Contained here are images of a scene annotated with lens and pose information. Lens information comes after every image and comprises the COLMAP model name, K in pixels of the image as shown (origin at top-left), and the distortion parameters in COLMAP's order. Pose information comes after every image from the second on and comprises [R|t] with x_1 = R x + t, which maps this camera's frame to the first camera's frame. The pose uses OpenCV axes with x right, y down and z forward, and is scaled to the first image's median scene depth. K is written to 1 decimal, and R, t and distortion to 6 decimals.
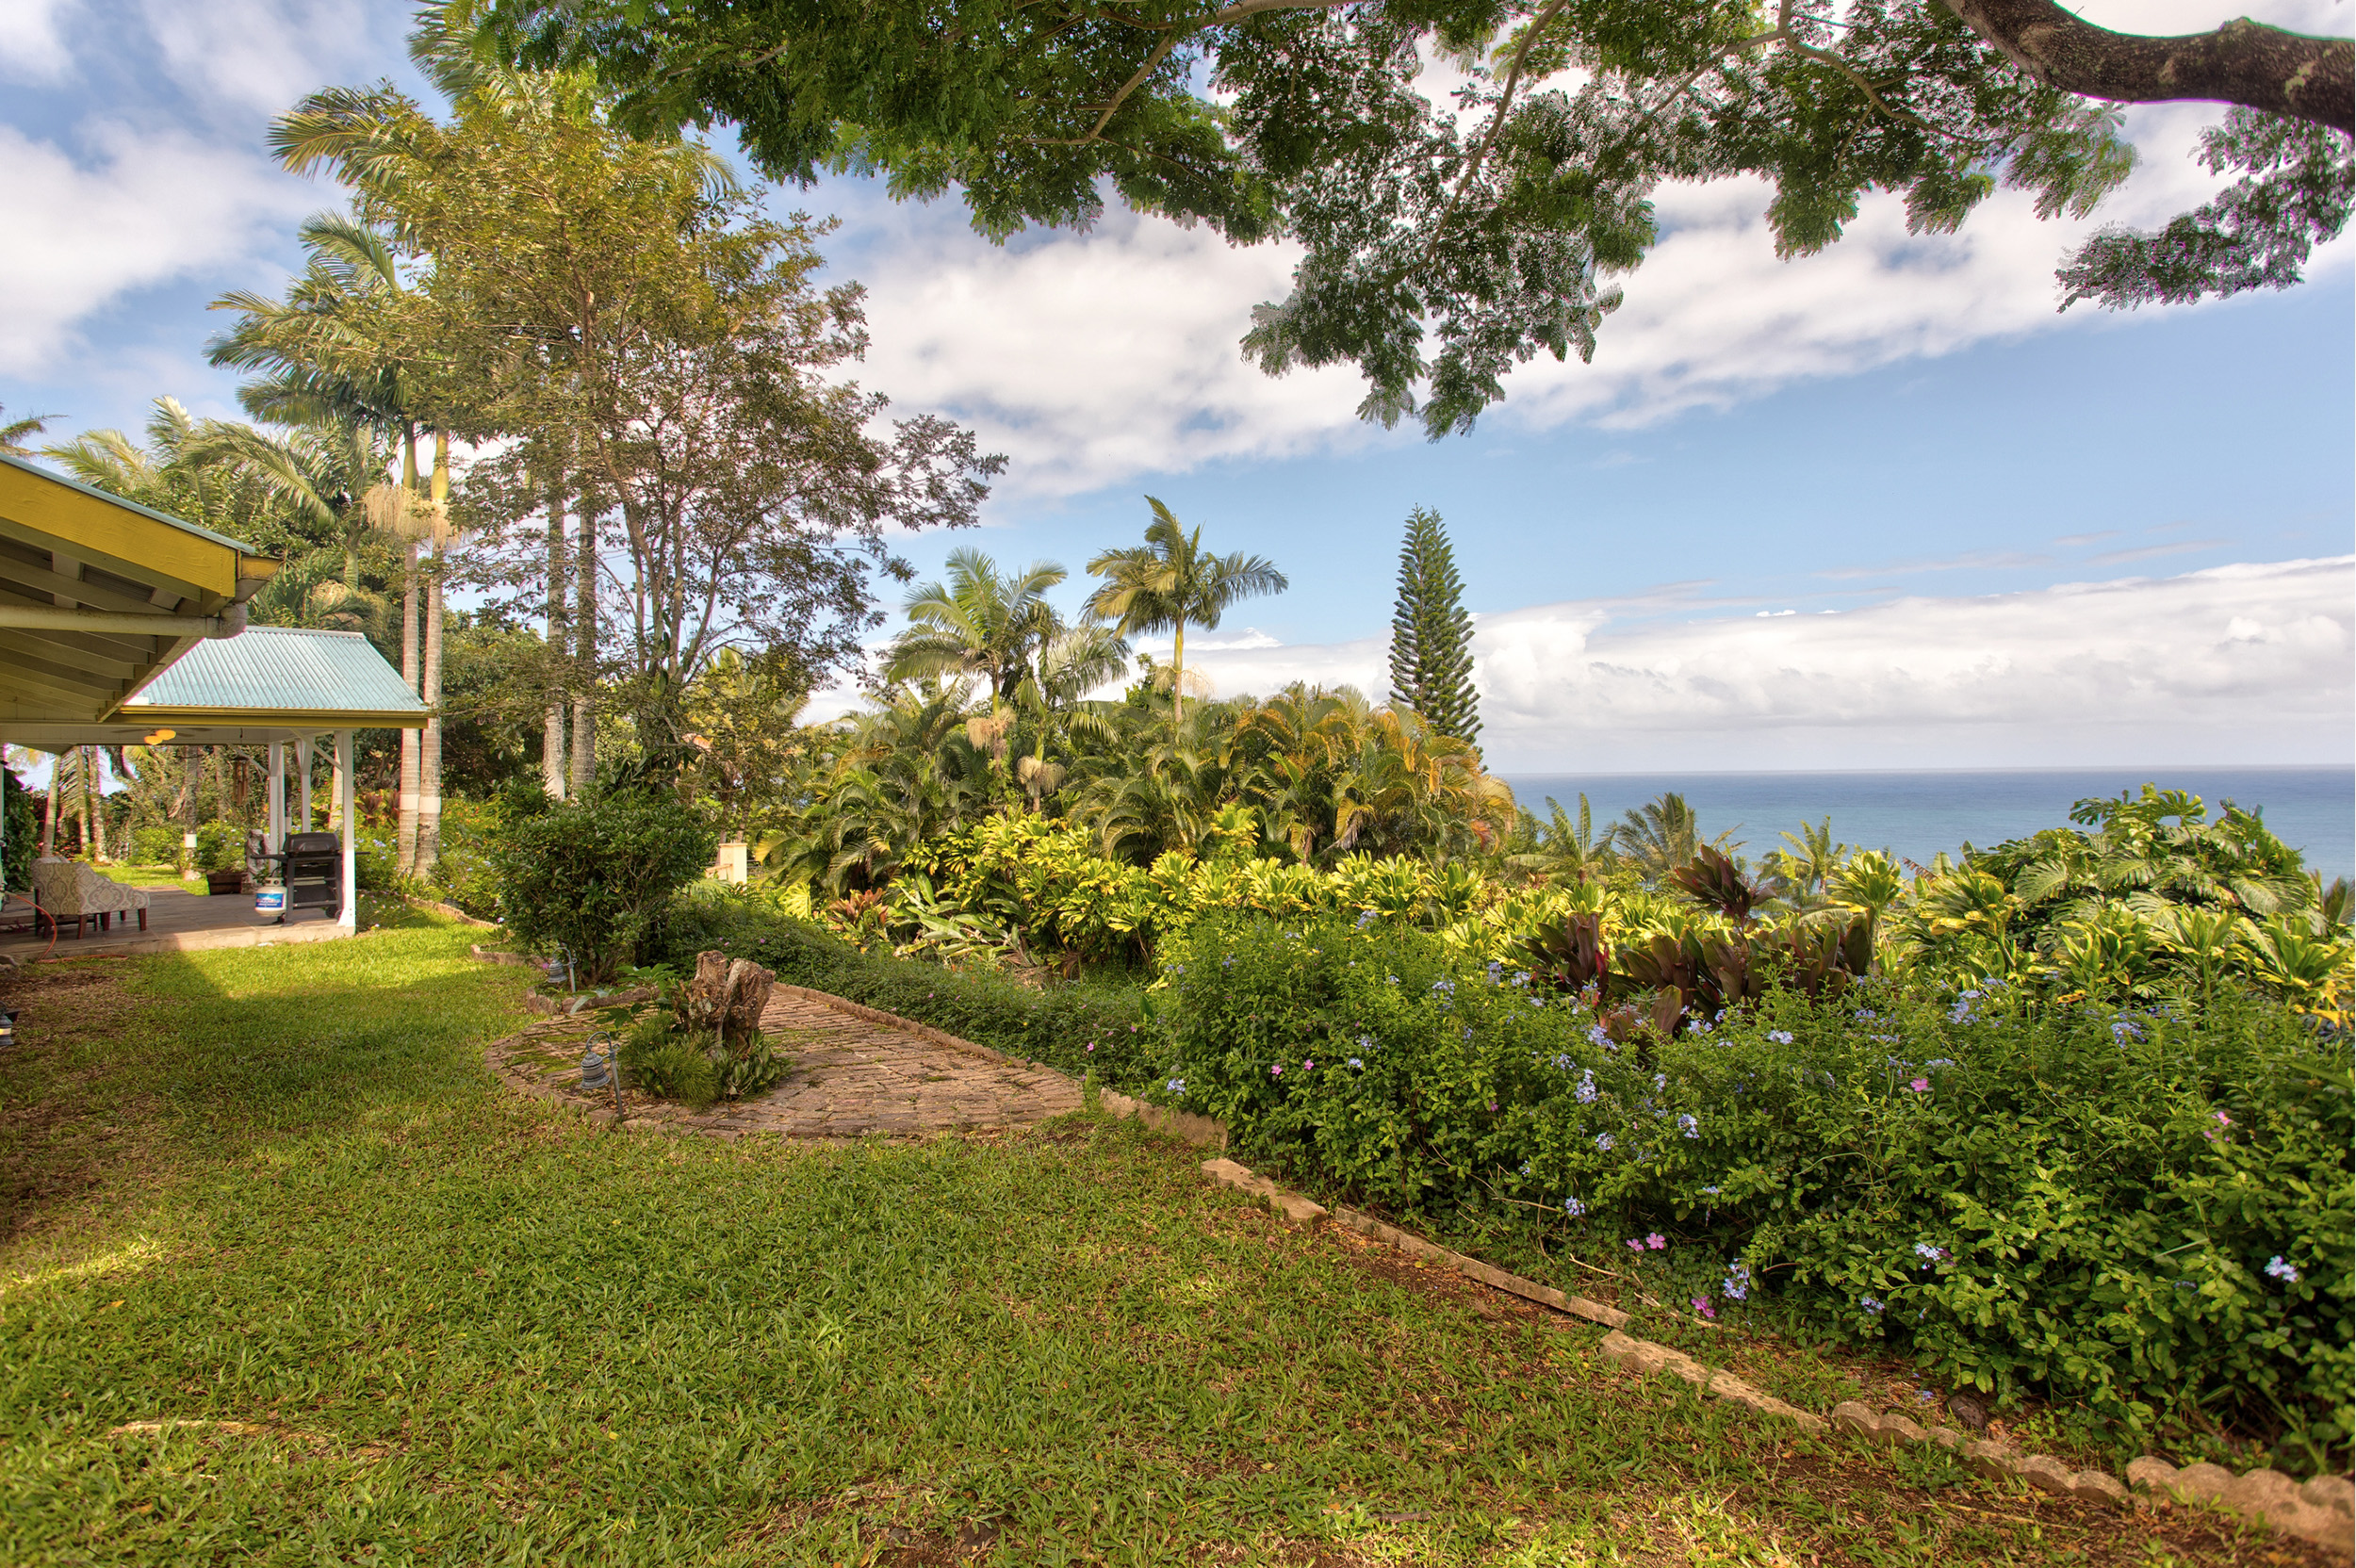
lens RADIAL K [[1107.0, 0, 1172.4], [0, 1107.0, 773.1], [0, 0, 1]] dist [-0.002119, 0.001967]
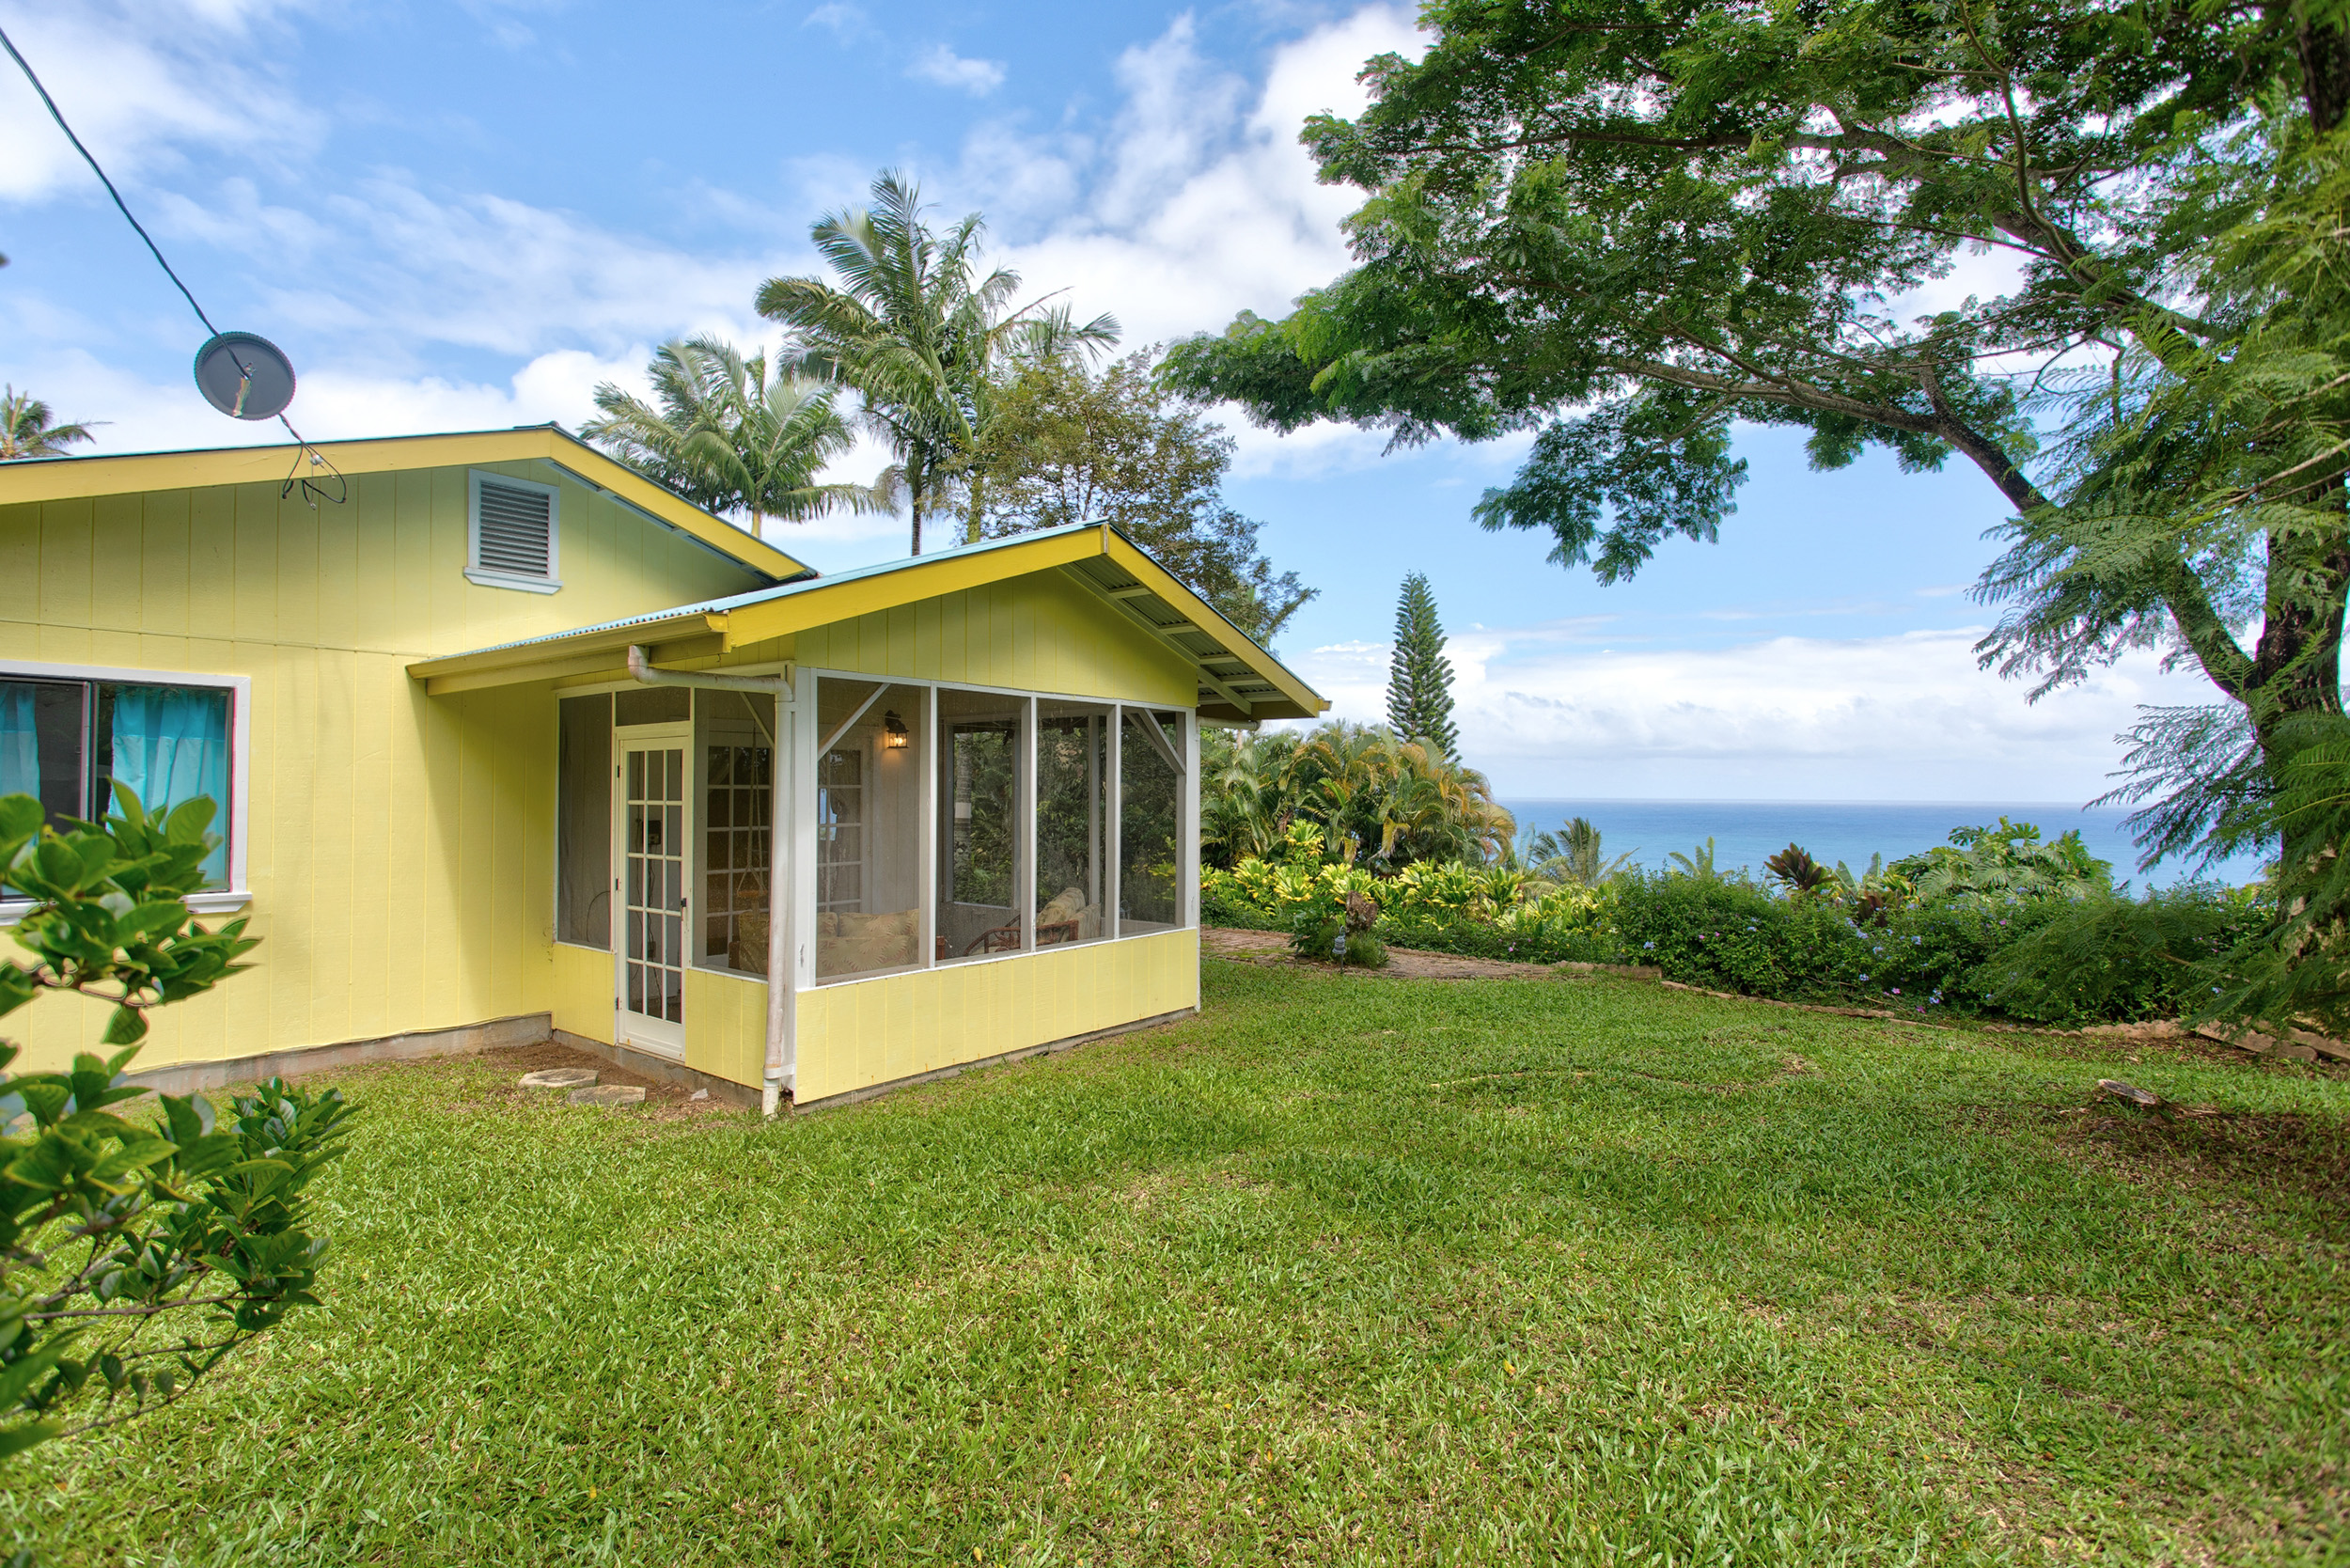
lens RADIAL K [[1104.3, 0, 1169.4], [0, 1104.3, 773.2], [0, 0, 1]] dist [-0.002119, 0.001967]
pose [[0.994843, 0.016916, 0.100005, -0.256329], [-0.015115, 0.999710, -0.018739, 0.001437], [-0.100293, 0.017131, 0.994811, -0.231427]]
